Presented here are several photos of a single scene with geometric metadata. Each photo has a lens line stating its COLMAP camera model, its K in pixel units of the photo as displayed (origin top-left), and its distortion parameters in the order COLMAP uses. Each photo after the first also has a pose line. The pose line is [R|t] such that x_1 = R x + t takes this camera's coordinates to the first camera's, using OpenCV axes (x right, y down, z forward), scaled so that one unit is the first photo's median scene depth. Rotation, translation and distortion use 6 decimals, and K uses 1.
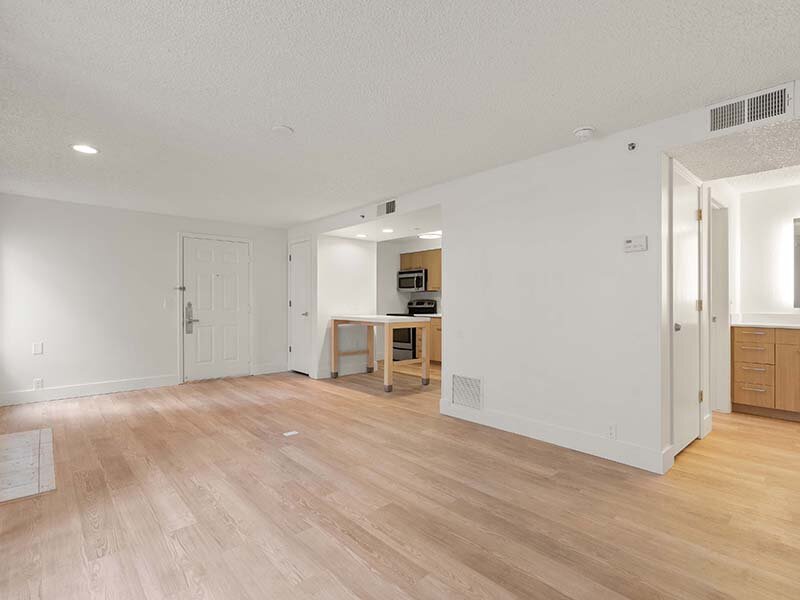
lens RADIAL K [[395.1, 0, 400.8], [0, 395.1, 309.0], [0, 0, 1]] dist [-0.012970, 0.000942]
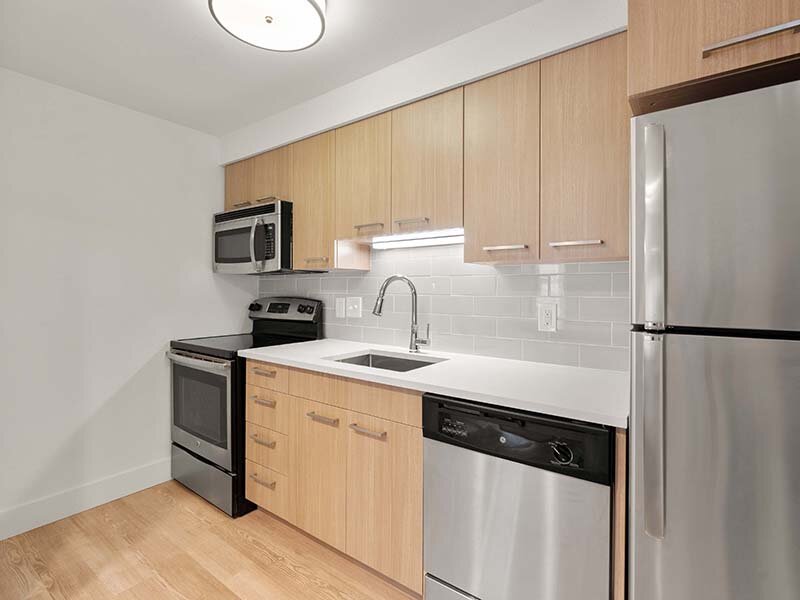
lens RADIAL K [[378.2, 0, 399.2], [0, 378.2, 294.8], [0, 0, 1]] dist [0.018766, 0.000416]
pose [[0.984187, 0.007117, 0.176990, 0.186341], [-0.004880, 0.999903, -0.013067, -0.043131], [-0.177066, 0.011997, 0.984126, 1.293496]]
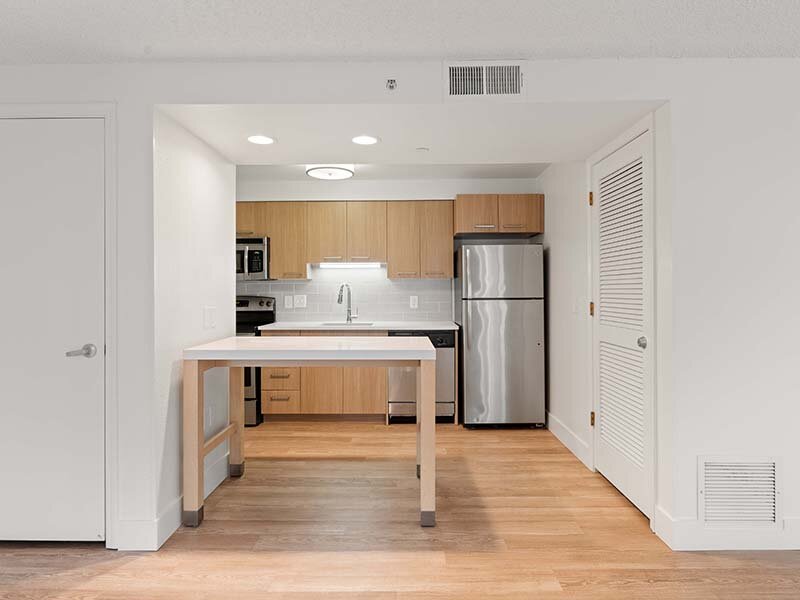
lens RADIAL K [[485.8, 0, 396.4], [0, 485.8, 288.8], [0, 0, 1]] dist [0.003807, -0.003781]
pose [[0.684147, -0.000583, 0.729344, -0.534352], [0.018386, 0.999696, -0.016448, -0.037853], [-0.729112, 0.024663, 0.683950, 0.840280]]
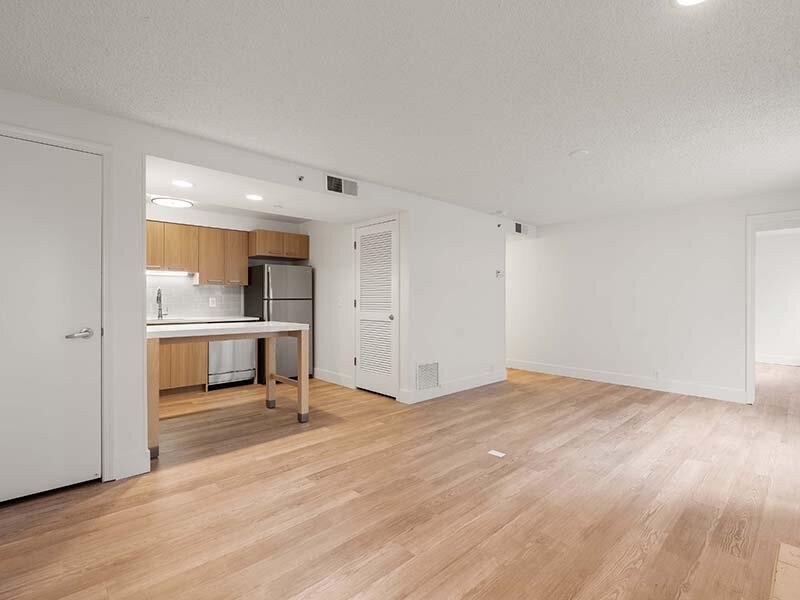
lens RADIAL K [[395.1, 0, 397.6], [0, 395.1, 295.8], [0, 0, 1]] dist [-0.012970, 0.000942]
pose [[-0.007463, 0.006196, 0.999953, -0.973090], [0.018246, 0.999815, -0.006059, -0.025612], [-0.999806, 0.018200, -0.007574, 1.034306]]
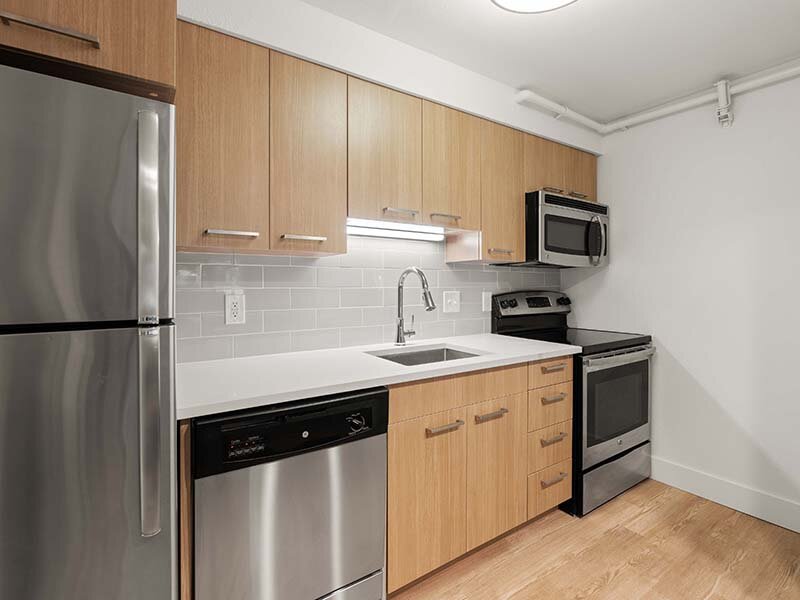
lens RADIAL K [[395.1, 0, 405.0], [0, 395.1, 286.2], [0, 0, 1]] dist [-0.012970, 0.000942]
pose [[0.183492, -0.002206, 0.983019, -0.209650], [0.014909, 0.999889, -0.000539, -0.050307], [-0.982908, 0.014755, 0.183505, 1.687622]]
